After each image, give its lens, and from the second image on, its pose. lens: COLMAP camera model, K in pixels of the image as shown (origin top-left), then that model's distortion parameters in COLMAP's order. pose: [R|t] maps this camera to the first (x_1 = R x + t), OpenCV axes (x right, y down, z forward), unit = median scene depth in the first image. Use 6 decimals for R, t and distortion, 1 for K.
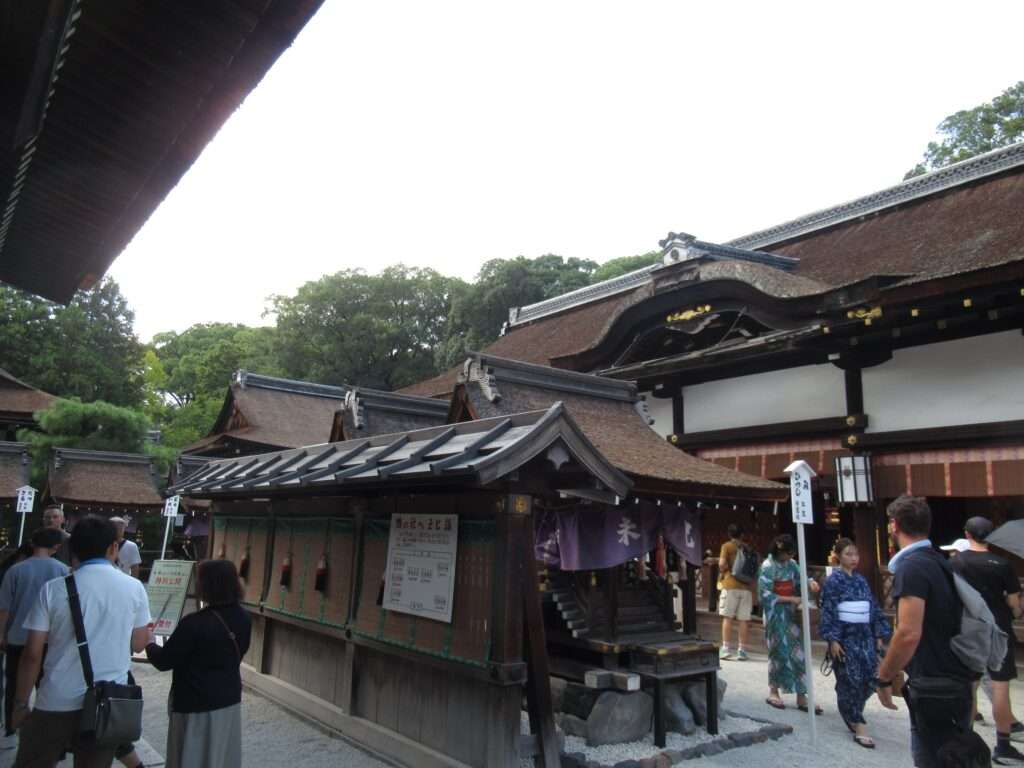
lens RADIAL K [[758.3, 0, 512.0], [0, 758.3, 384.0], [0, 0, 1]] dist [-0.004882, 0.002202]
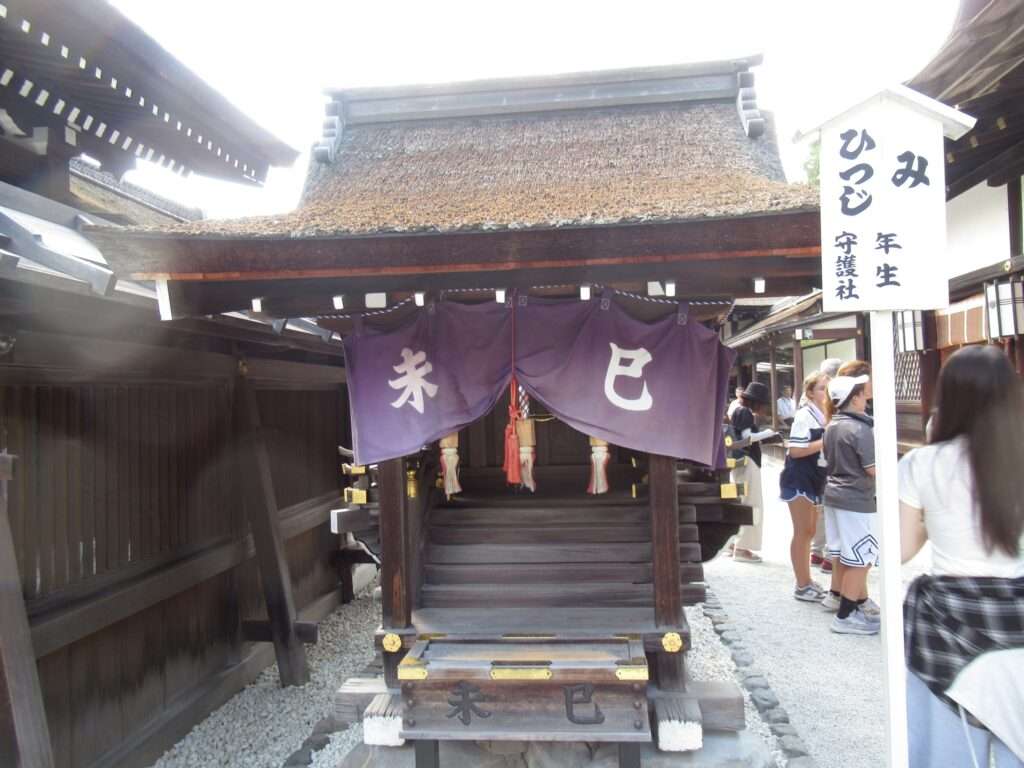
lens RADIAL K [[758.3, 0, 512.0], [0, 758.3, 384.0], [0, 0, 1]] dist [-0.004882, 0.002202]
pose [[0.724469, -0.058248, -0.686841, 0.482355], [0.177317, 0.978639, 0.104037, 0.160699], [0.666110, -0.197160, 0.719323, 0.726334]]
